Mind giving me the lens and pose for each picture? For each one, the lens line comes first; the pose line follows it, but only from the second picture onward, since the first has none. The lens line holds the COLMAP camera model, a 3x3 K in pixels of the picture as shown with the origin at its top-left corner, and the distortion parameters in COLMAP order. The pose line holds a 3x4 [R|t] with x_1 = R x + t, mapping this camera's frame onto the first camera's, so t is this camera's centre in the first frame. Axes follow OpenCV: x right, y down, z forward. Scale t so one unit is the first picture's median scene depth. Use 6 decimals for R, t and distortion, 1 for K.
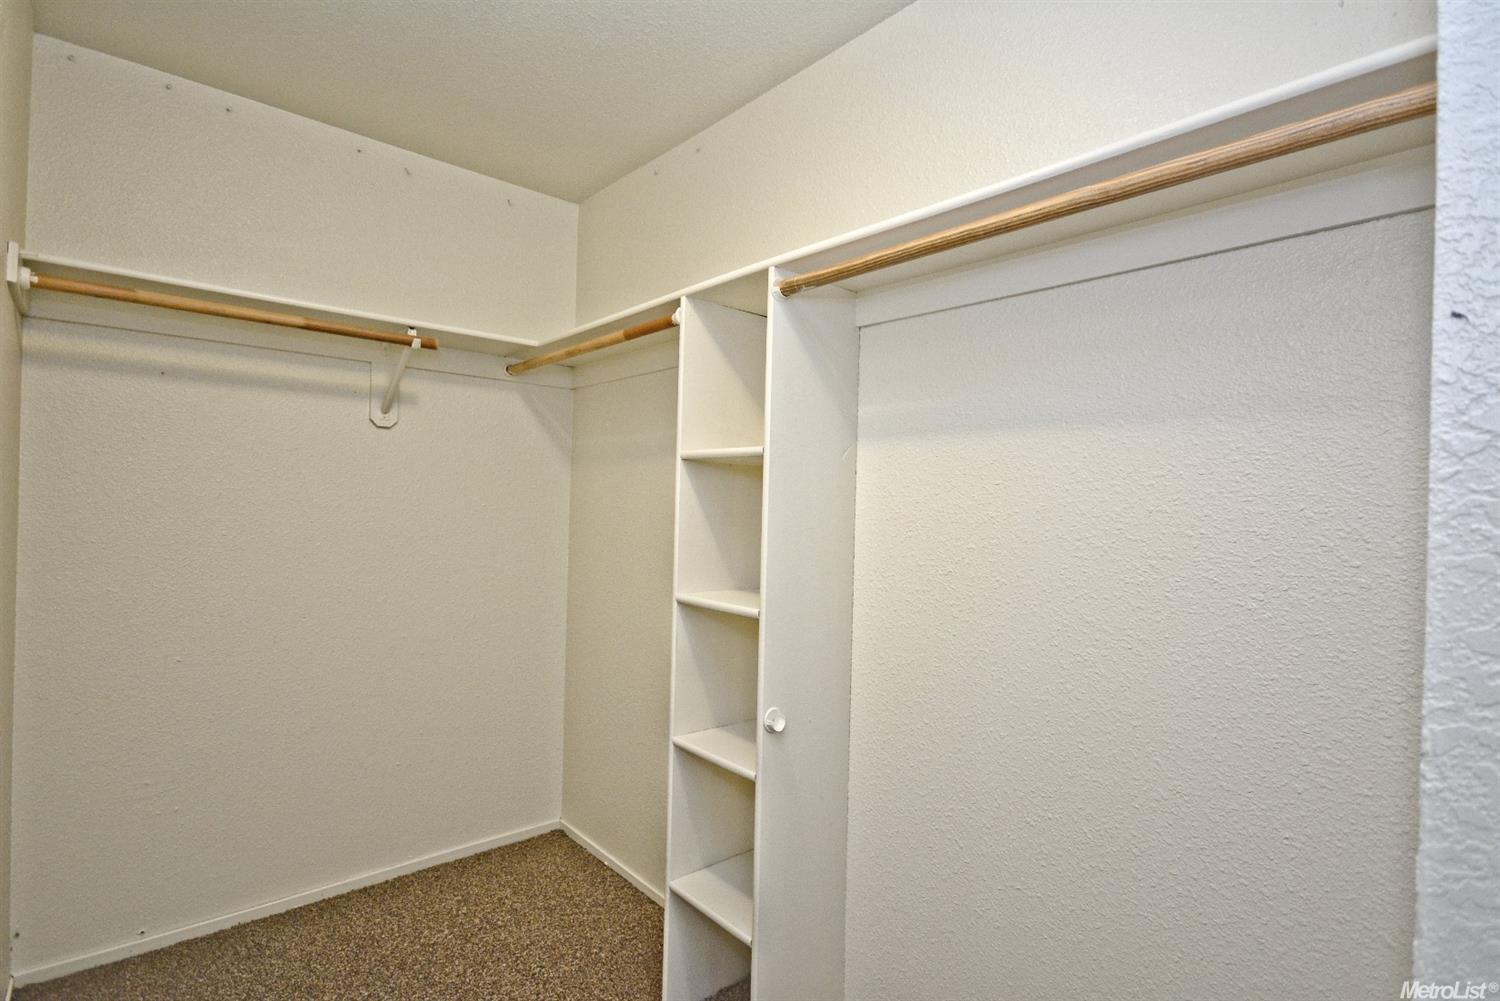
lens RADIAL K [[735.3, 0, 750.8], [0, 735.3, 499.8], [0, 0, 1]] dist [0.001802, -0.006325]
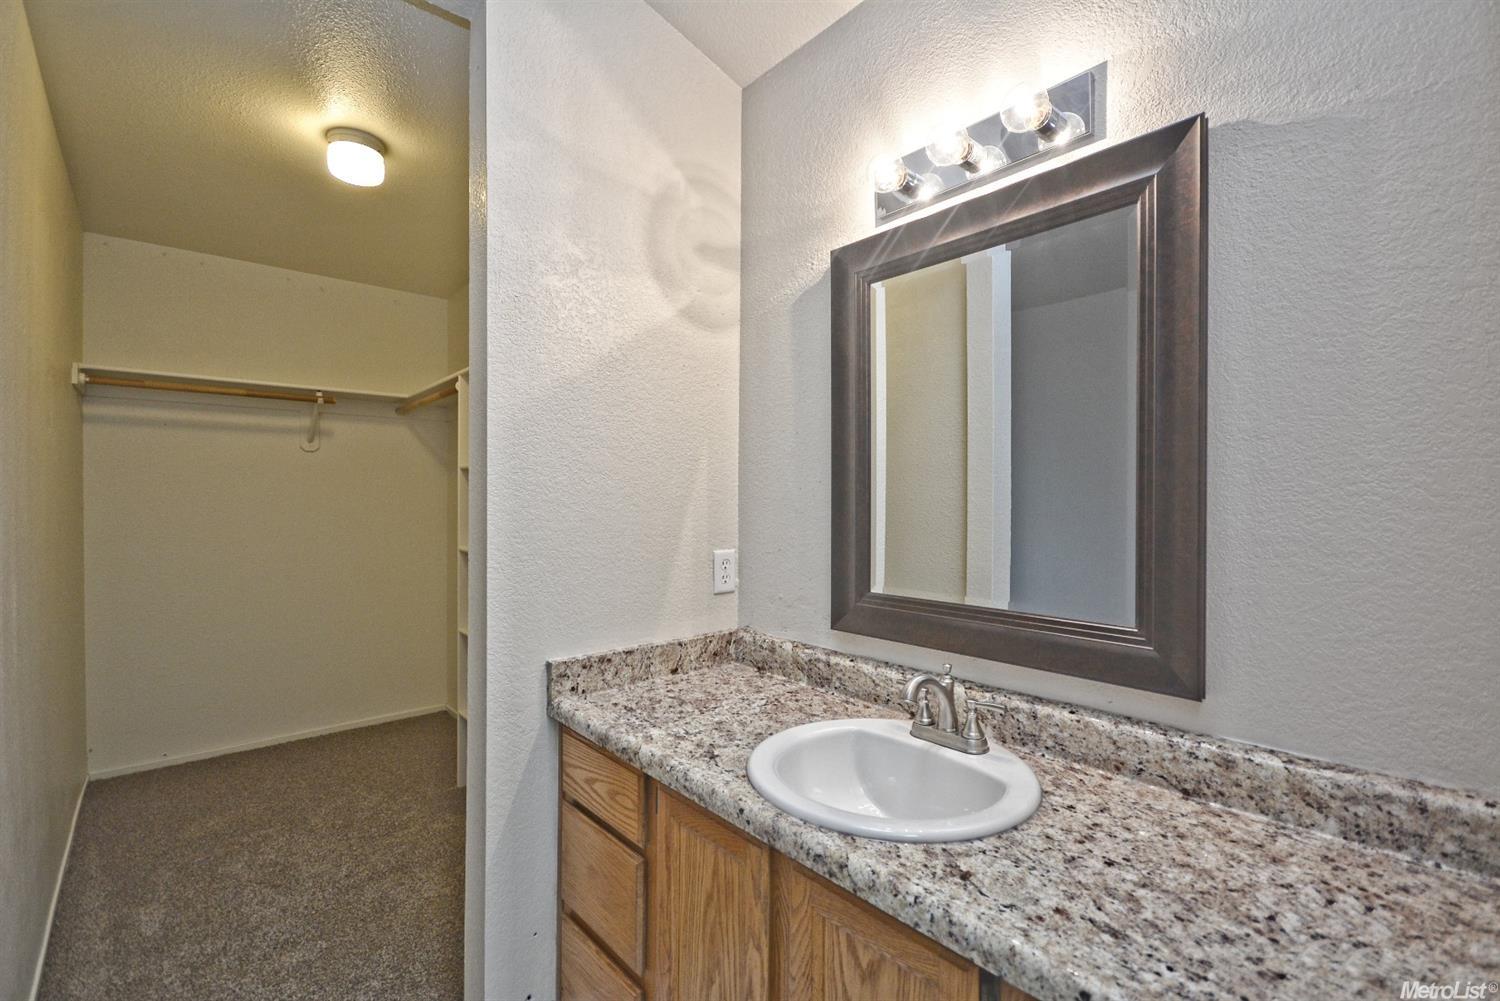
lens RADIAL K [[661.8, 0, 745.8], [0, 661.8, 503.8], [0, 0, 1]] dist [0.010833, -0.011005]
pose [[0.999753, -0.019260, -0.011121, 0.541155], [0.019408, 0.999722, 0.013355, 0.017537], [0.010861, -0.013568, 0.999849, -0.510161]]
